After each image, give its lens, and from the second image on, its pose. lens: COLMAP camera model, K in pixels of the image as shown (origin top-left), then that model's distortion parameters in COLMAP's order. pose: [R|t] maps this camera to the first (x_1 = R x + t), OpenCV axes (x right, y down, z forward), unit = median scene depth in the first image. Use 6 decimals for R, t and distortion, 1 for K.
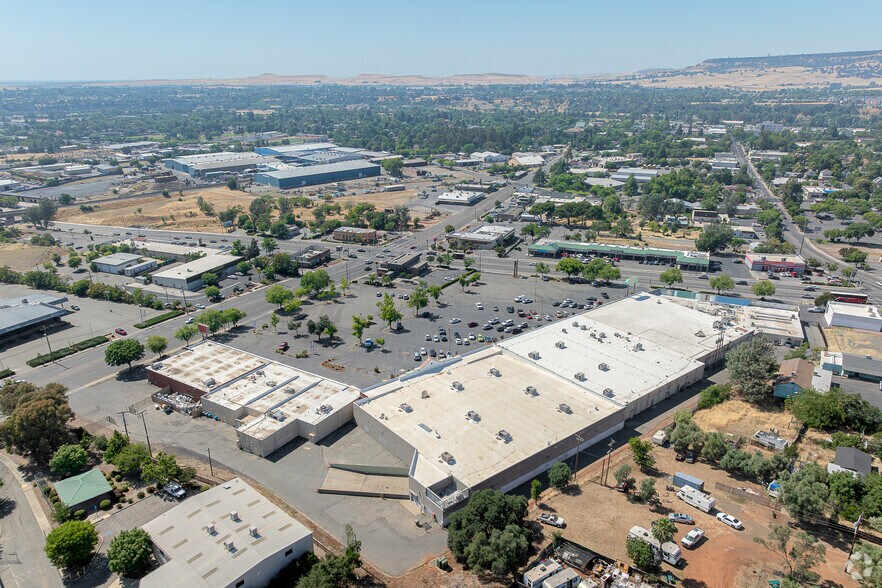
lens RADIAL K [[605.7, 0, 434.2], [0, 605.7, 303.0], [0, 0, 1]] dist [-0.016595, 0.001106]
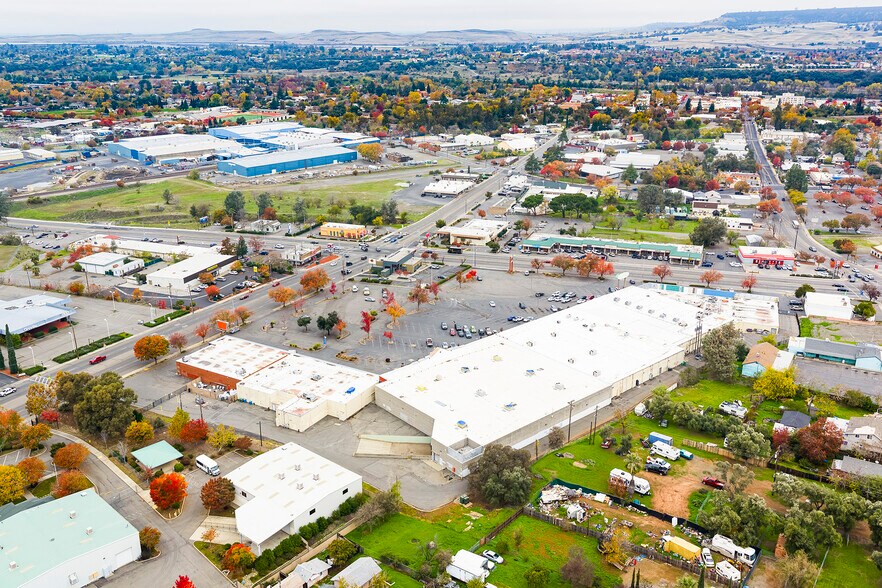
lens RADIAL K [[731.0, 0, 441.6], [0, 731.0, 294.2], [0, 0, 1]] dist [0.013134, -0.010371]
pose [[0.998734, -0.012609, 0.048703, -0.032588], [0.013312, 0.999811, -0.014135, 0.006548], [-0.048515, 0.014765, 0.998713, -0.169690]]
